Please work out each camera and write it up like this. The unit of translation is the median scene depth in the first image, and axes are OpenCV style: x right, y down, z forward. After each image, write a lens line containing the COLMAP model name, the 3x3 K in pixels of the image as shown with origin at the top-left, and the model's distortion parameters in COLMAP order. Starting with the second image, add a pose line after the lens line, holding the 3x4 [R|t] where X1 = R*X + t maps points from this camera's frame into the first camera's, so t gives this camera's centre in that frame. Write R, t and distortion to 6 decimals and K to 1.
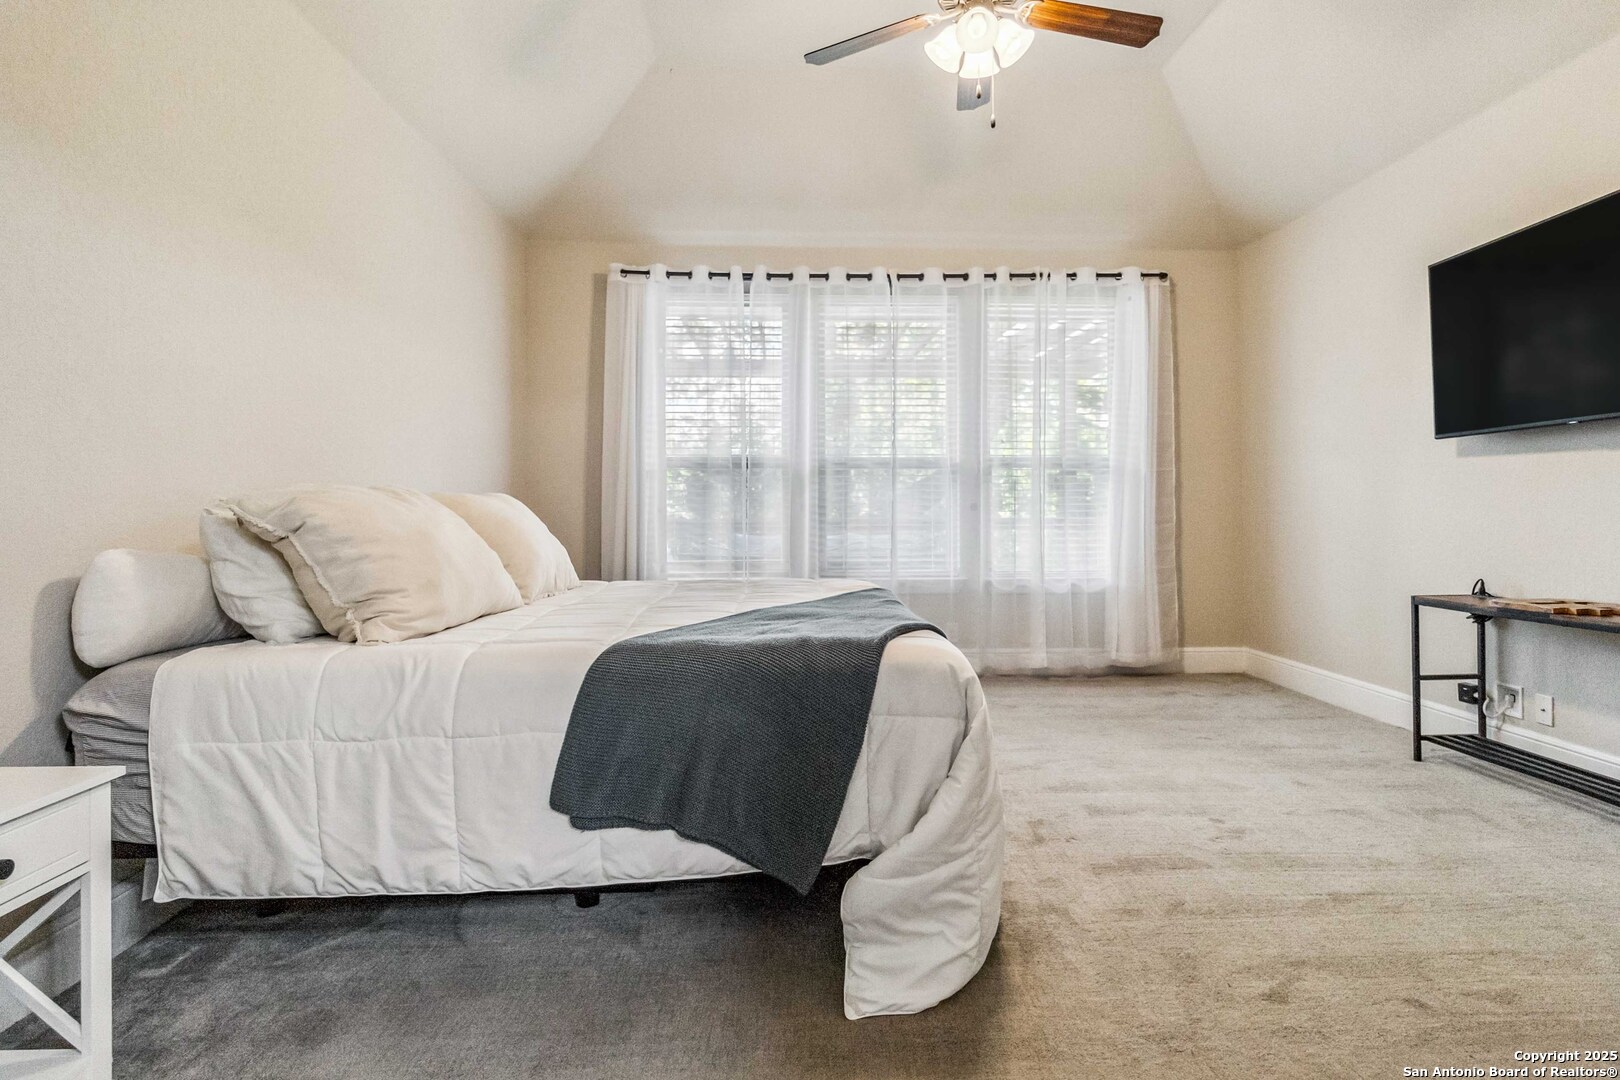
lens RADIAL K [[806.8, 0, 807.4], [0, 806.8, 508.6], [0, 0, 1]] dist [-0.003315, -0.001475]
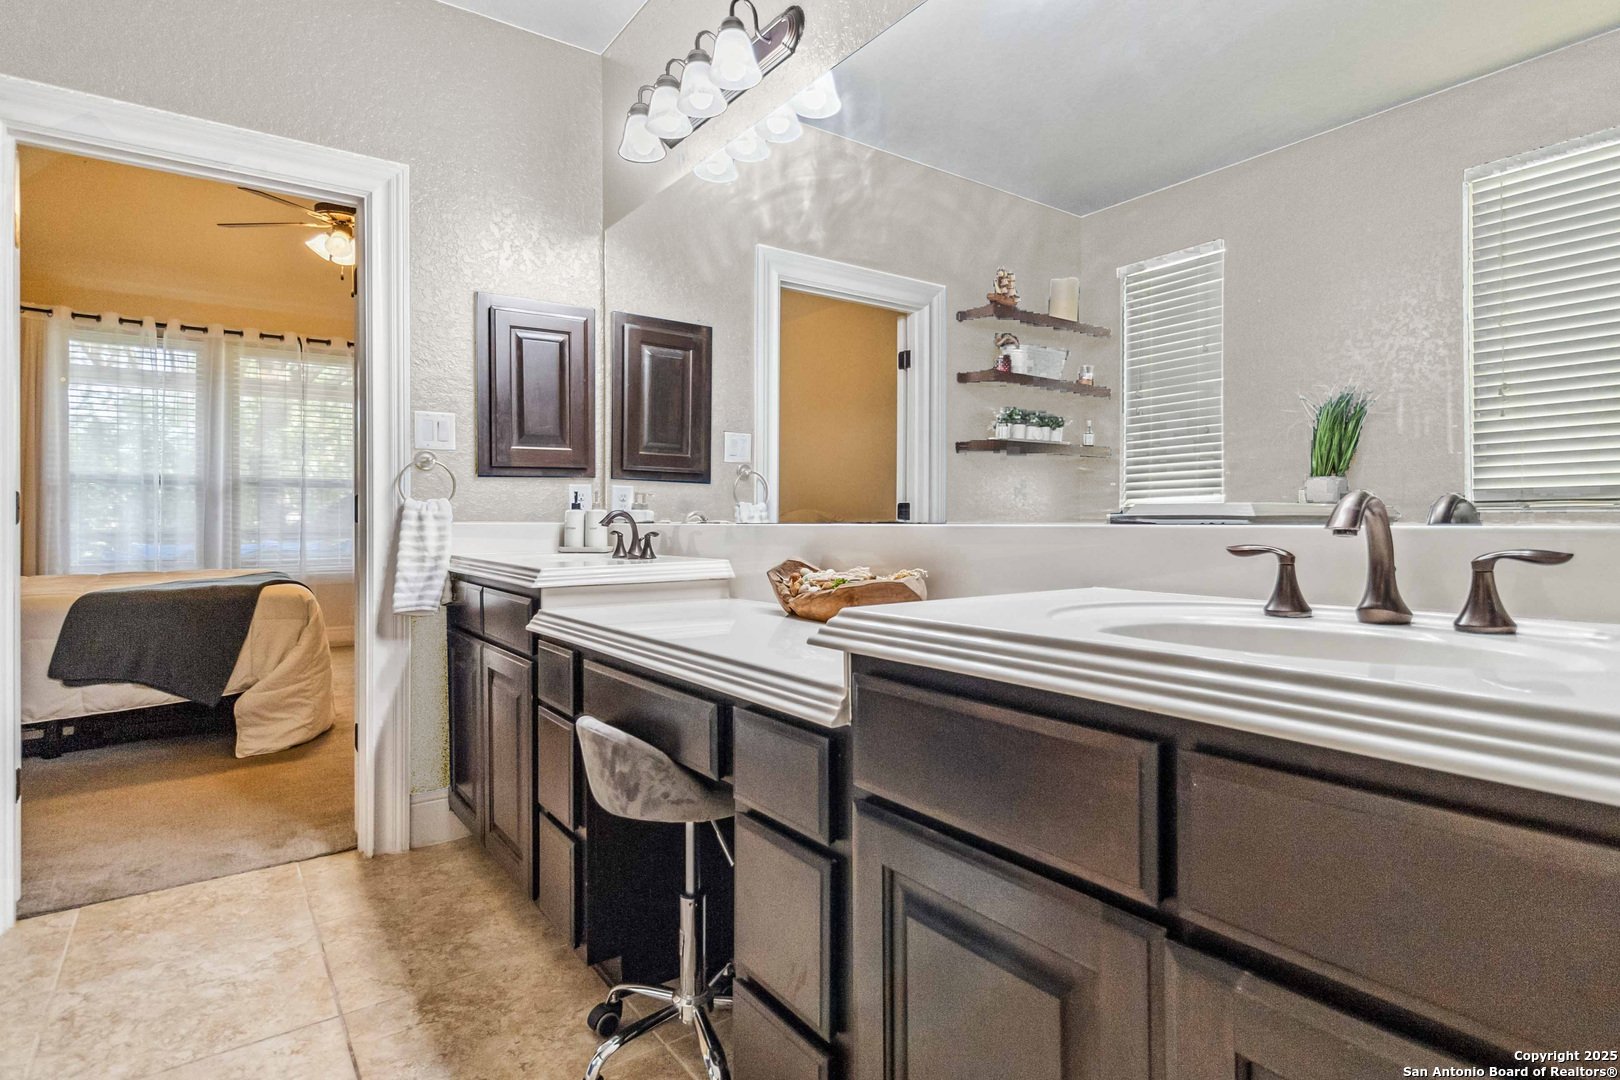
lens RADIAL K [[806.8, 0, 807.4], [0, 806.8, 508.6], [0, 0, 1]] dist [-0.003315, -0.001475]
pose [[0.812917, 0.002644, 0.582374, 0.011684], [0.001567, 0.999976, -0.006727, -0.004786], [-0.582377, 0.006382, 0.812893, -0.537707]]
